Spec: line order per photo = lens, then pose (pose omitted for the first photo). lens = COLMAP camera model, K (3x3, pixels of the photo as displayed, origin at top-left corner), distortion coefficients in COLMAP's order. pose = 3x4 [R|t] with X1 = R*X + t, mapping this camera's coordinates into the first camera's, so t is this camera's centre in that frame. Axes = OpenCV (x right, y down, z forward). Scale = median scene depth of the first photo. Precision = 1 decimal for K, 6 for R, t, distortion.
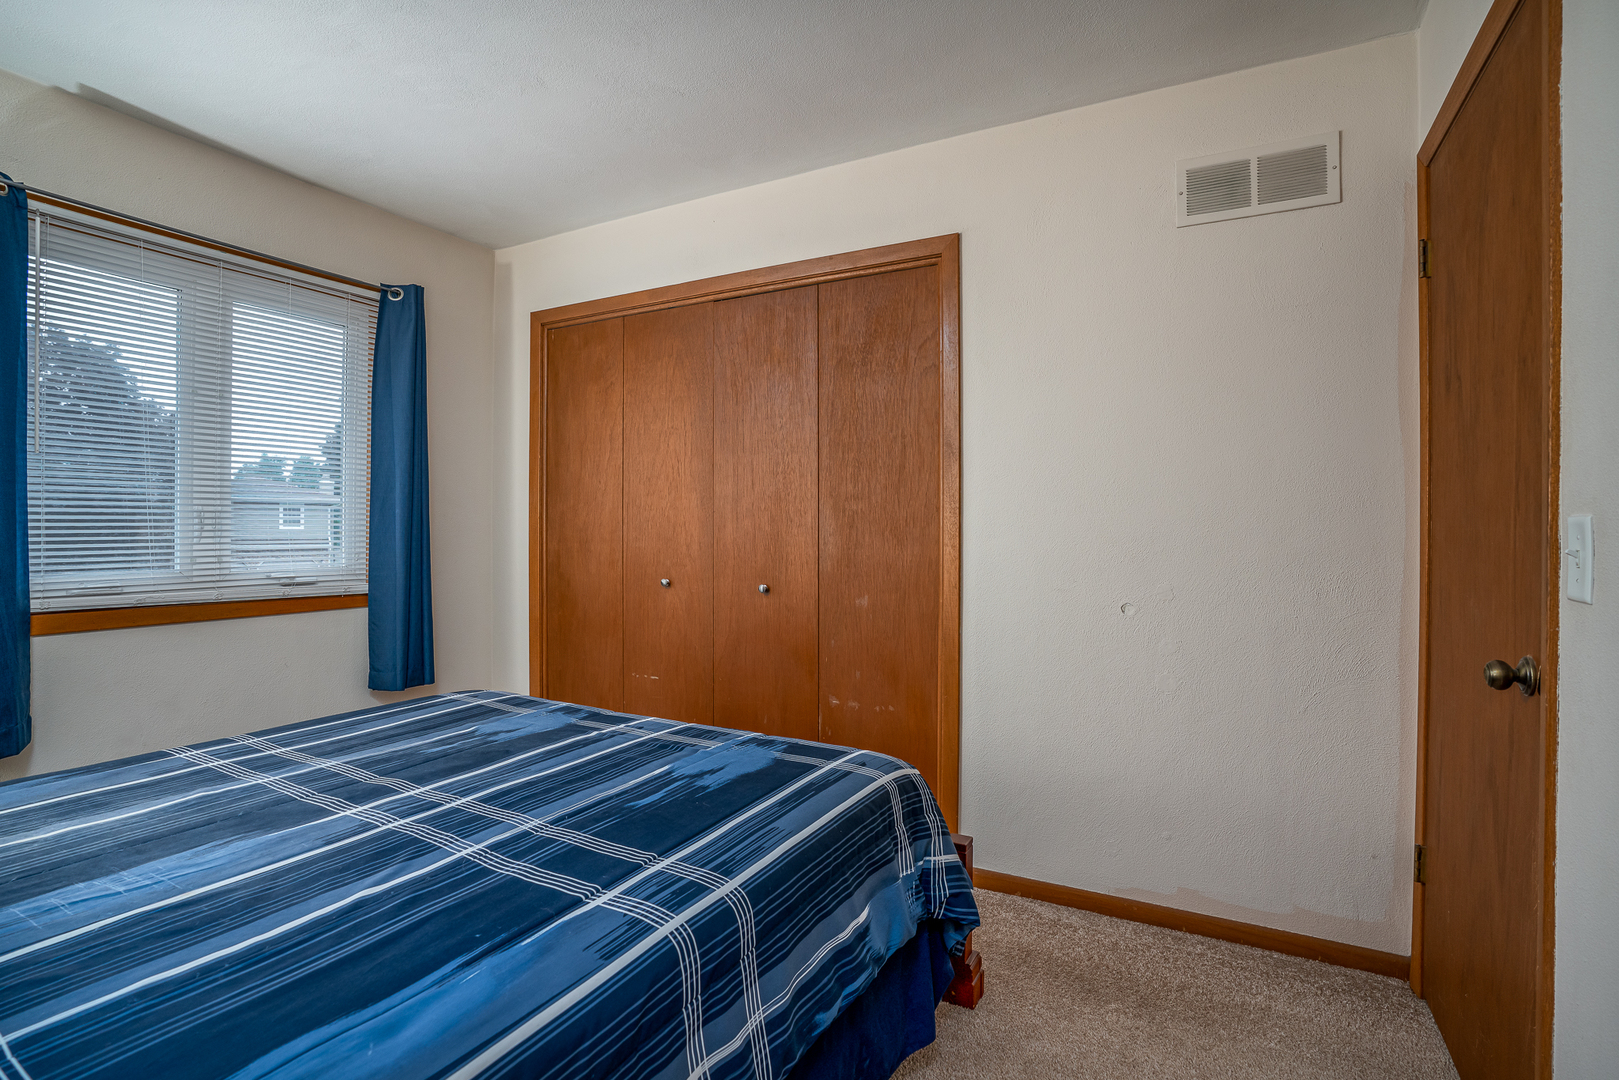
lens RADIAL K [[770.9, 0, 809.5], [0, 770.9, 540.0], [0, 0, 1]] dist [-0.035995, 0.000440]
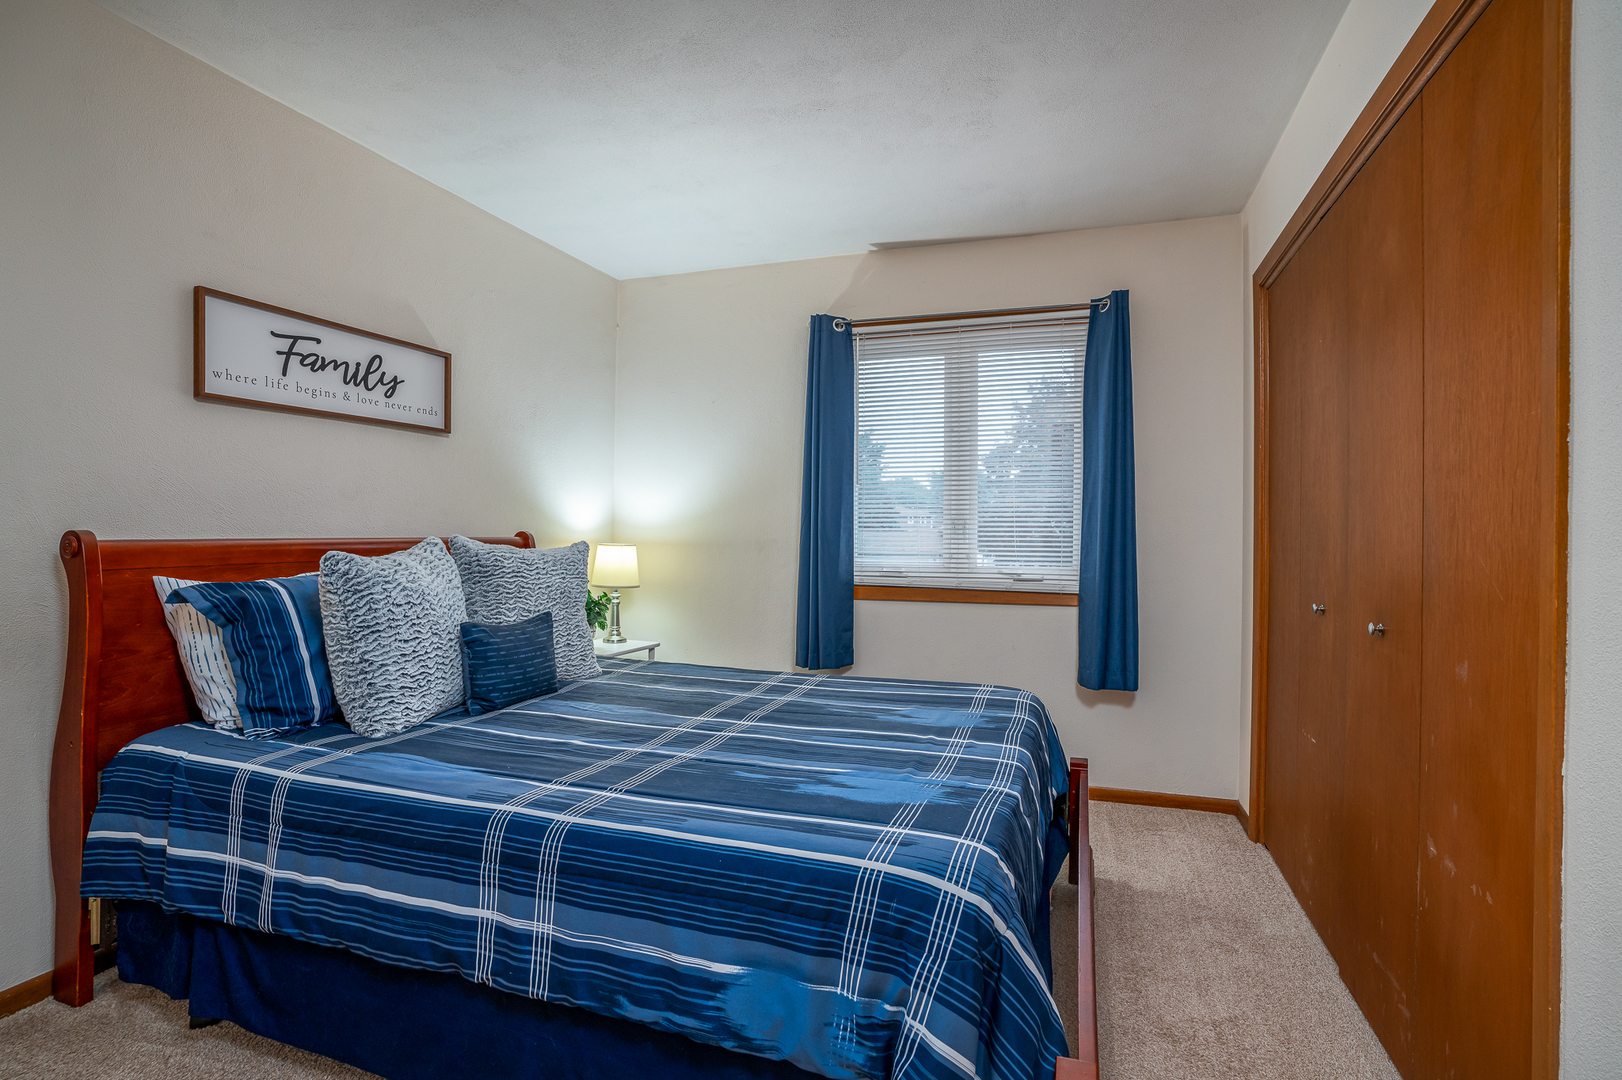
lens RADIAL K [[796.1, 0, 811.0], [0, 796.1, 540.0], [0, 0, 1]] dist [-0.049218, -0.000118]
pose [[0.168220, 0.004174, -0.985741, 0.798708], [-0.018672, 0.999825, 0.001047, 0.002112], [0.985573, 0.018230, 0.168269, 0.779688]]
